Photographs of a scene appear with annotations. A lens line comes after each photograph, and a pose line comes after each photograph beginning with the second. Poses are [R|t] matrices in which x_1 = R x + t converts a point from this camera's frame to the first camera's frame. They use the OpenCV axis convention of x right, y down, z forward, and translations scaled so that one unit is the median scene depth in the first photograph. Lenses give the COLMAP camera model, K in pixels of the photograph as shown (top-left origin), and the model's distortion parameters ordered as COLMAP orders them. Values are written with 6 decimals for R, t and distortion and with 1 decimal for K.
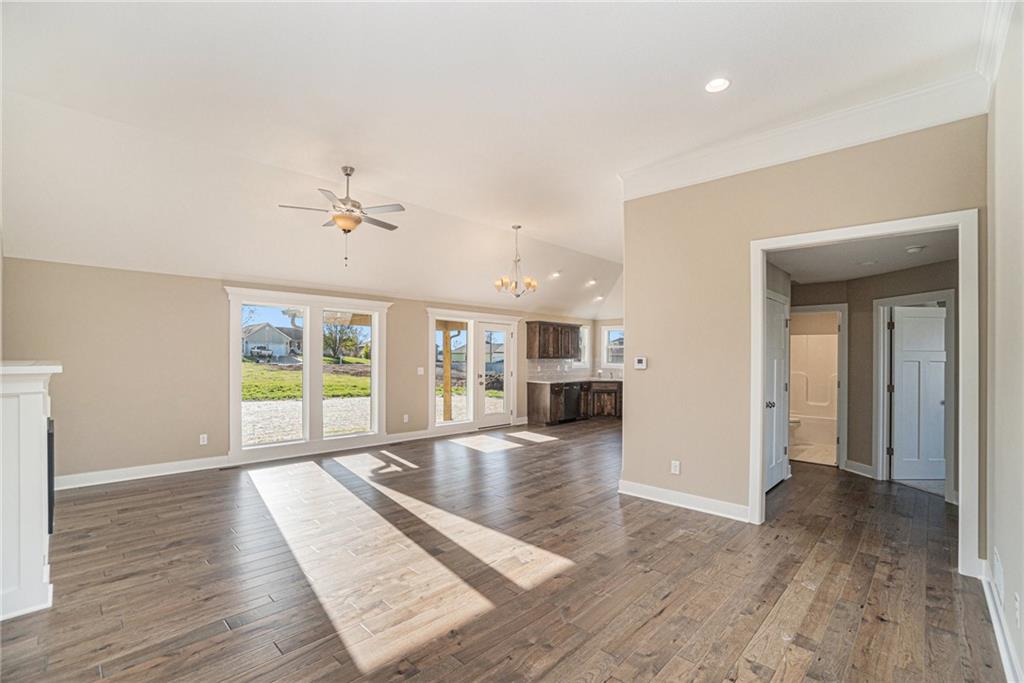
lens RADIAL K [[447.9, 0, 503.8], [0, 447.9, 356.7], [0, 0, 1]] dist [-0.062505, 0.018341]
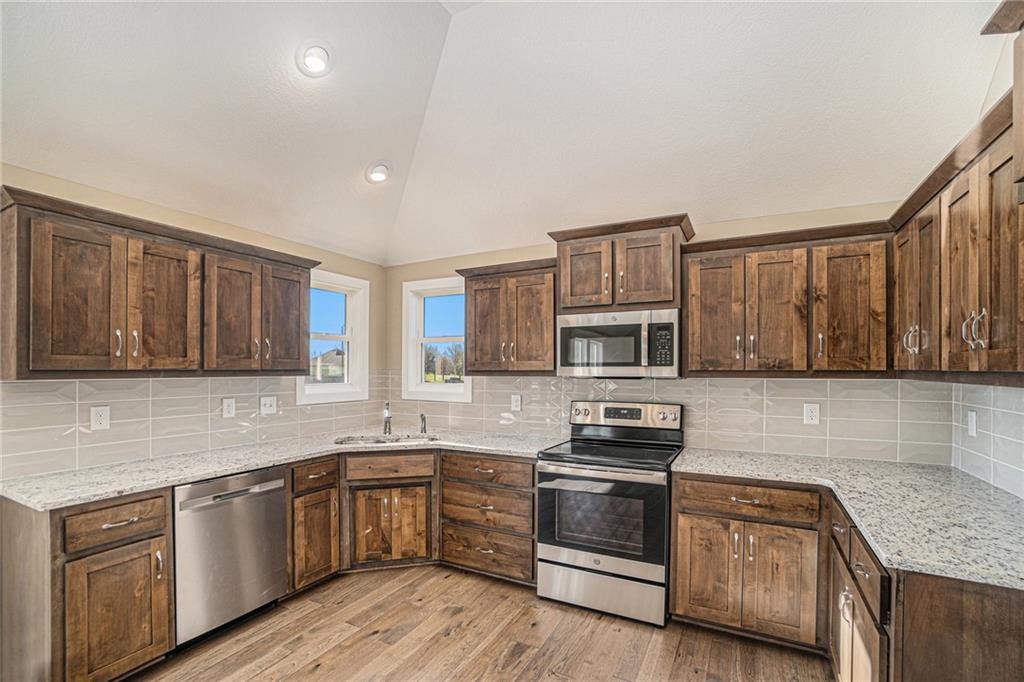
lens RADIAL K [[468.5, 0, 495.6], [0, 468.5, 374.3], [0, 0, 1]] dist [-0.065320, 0.030279]
pose [[0.965990, -0.009963, 0.258388, 0.407165], [0.006950, 0.999897, 0.012571, 0.003189], [-0.258486, -0.010348, 0.965959, 1.302149]]
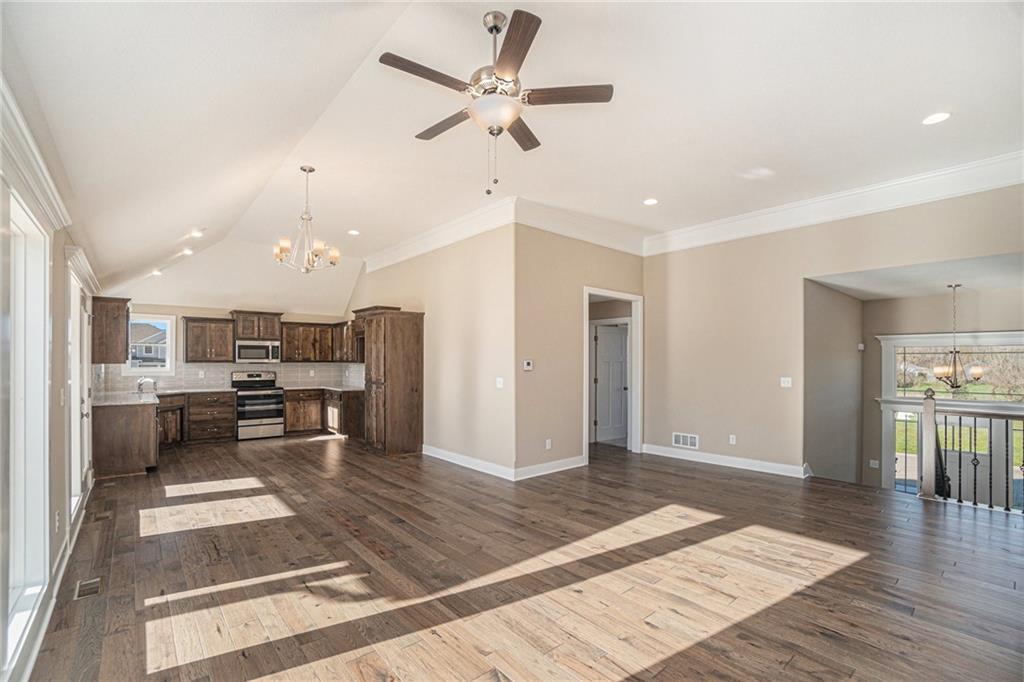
lens RADIAL K [[447.9, 0, 503.8], [0, 447.9, 356.2], [0, 0, 1]] dist [-0.062505, 0.018341]
pose [[0.110551, 0.001356, 0.993870, -0.741844], [-0.000429, 0.999999, -0.001317, -0.006798], [-0.993870, -0.000281, 0.110551, 0.776383]]
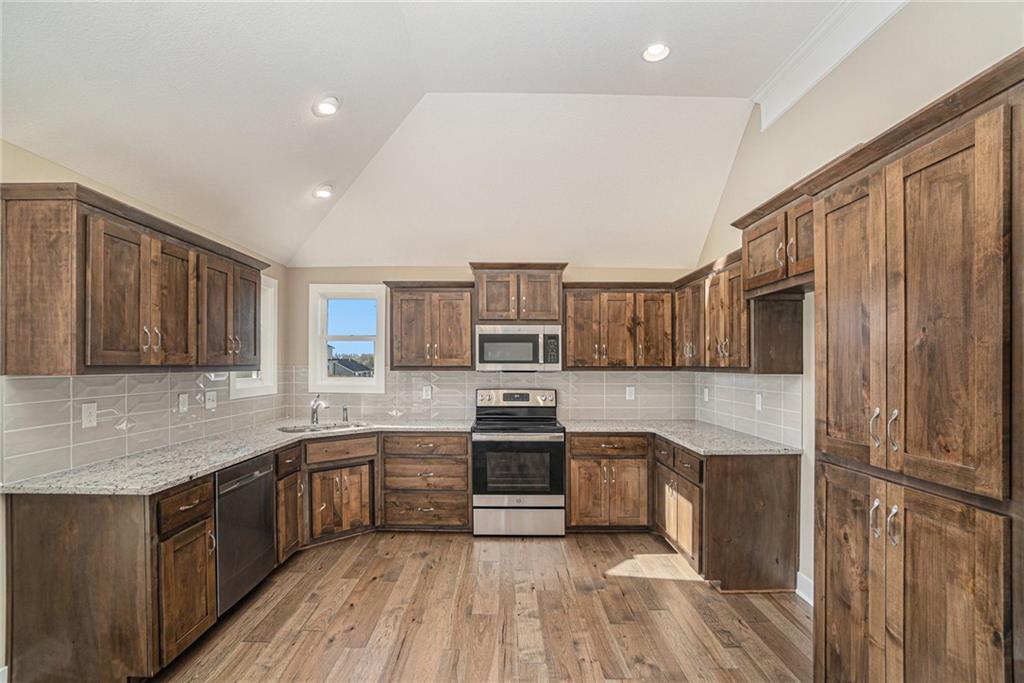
lens RADIAL K [[469.1, 0, 508.1], [0, 469.1, 360.6], [0, 0, 1]] dist [-0.065148, 0.022596]
pose [[0.719081, 0.001037, 0.694925, 0.133805], [0.002557, 0.999988, -0.004139, 0.000364], [-0.694921, 0.004753, 0.719070, 1.249066]]
